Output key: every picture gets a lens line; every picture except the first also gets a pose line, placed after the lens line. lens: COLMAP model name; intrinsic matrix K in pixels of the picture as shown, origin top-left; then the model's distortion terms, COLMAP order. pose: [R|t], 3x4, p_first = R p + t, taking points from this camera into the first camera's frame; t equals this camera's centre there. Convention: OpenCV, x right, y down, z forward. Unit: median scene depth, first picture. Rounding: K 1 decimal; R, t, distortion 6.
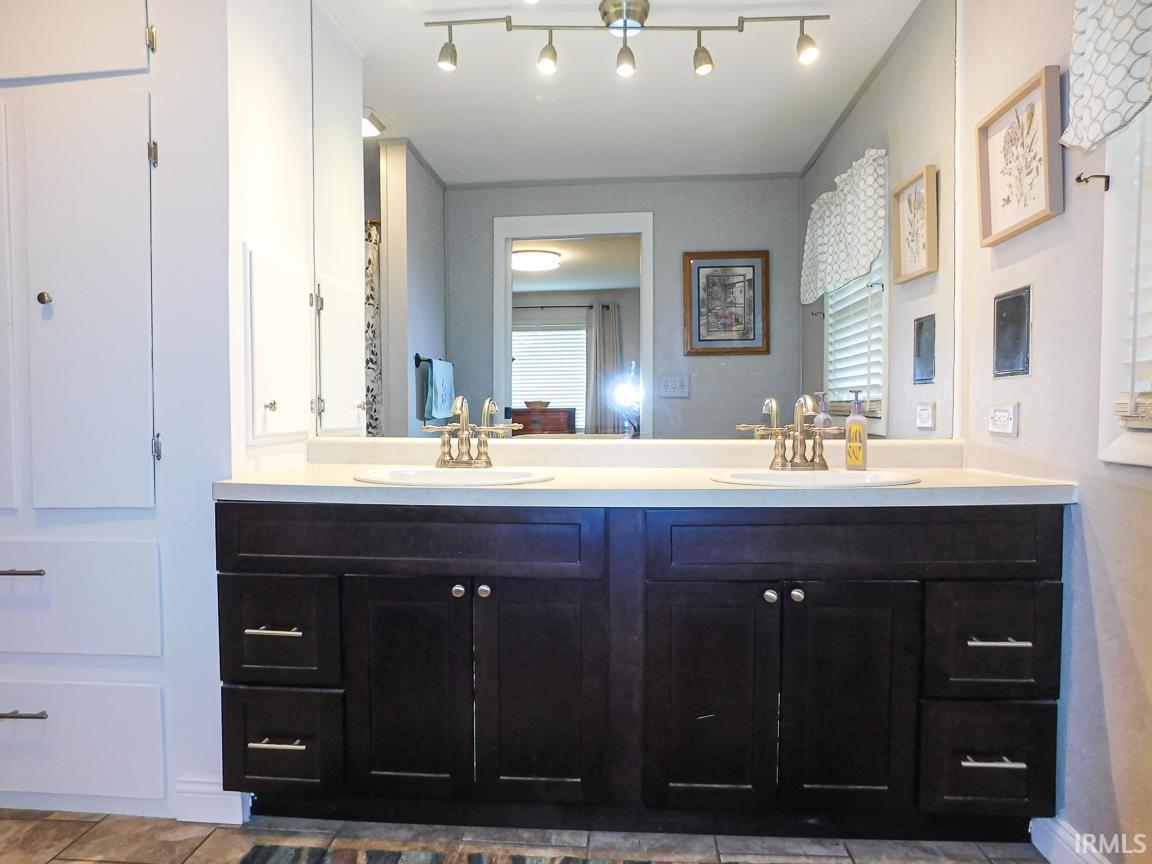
lens RADIAL K [[768.5, 0, 574.1], [0, 768.5, 432.6], [0, 0, 1]] dist [0.008500, 0.003010]
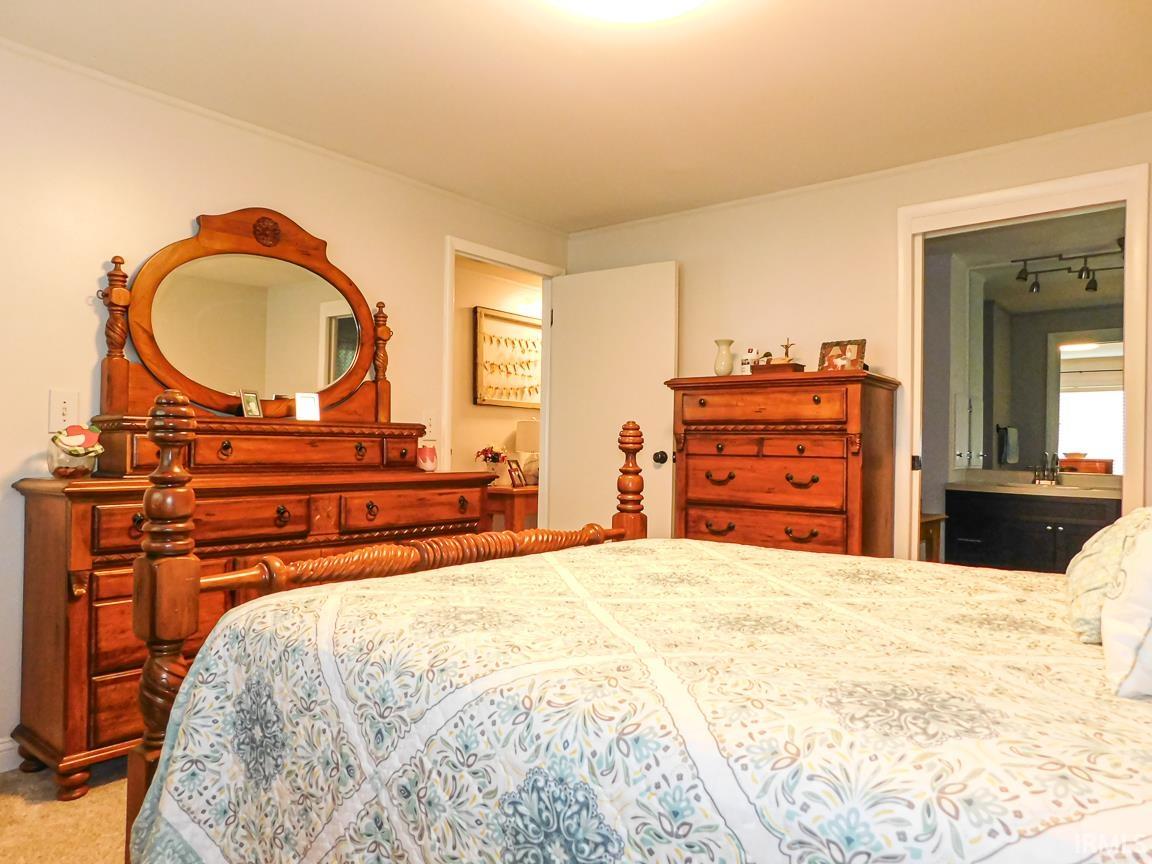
lens RADIAL K [[798.8, 0, 575.2], [0, 798.8, 436.5], [0, 0, 1]] dist [0.004448, 0.001007]
pose [[0.820938, 0.014858, -0.570825, 0.037147], [-0.037744, 0.998887, -0.028283, 0.007978], [0.569769, 0.044763, 0.820585, -0.980681]]
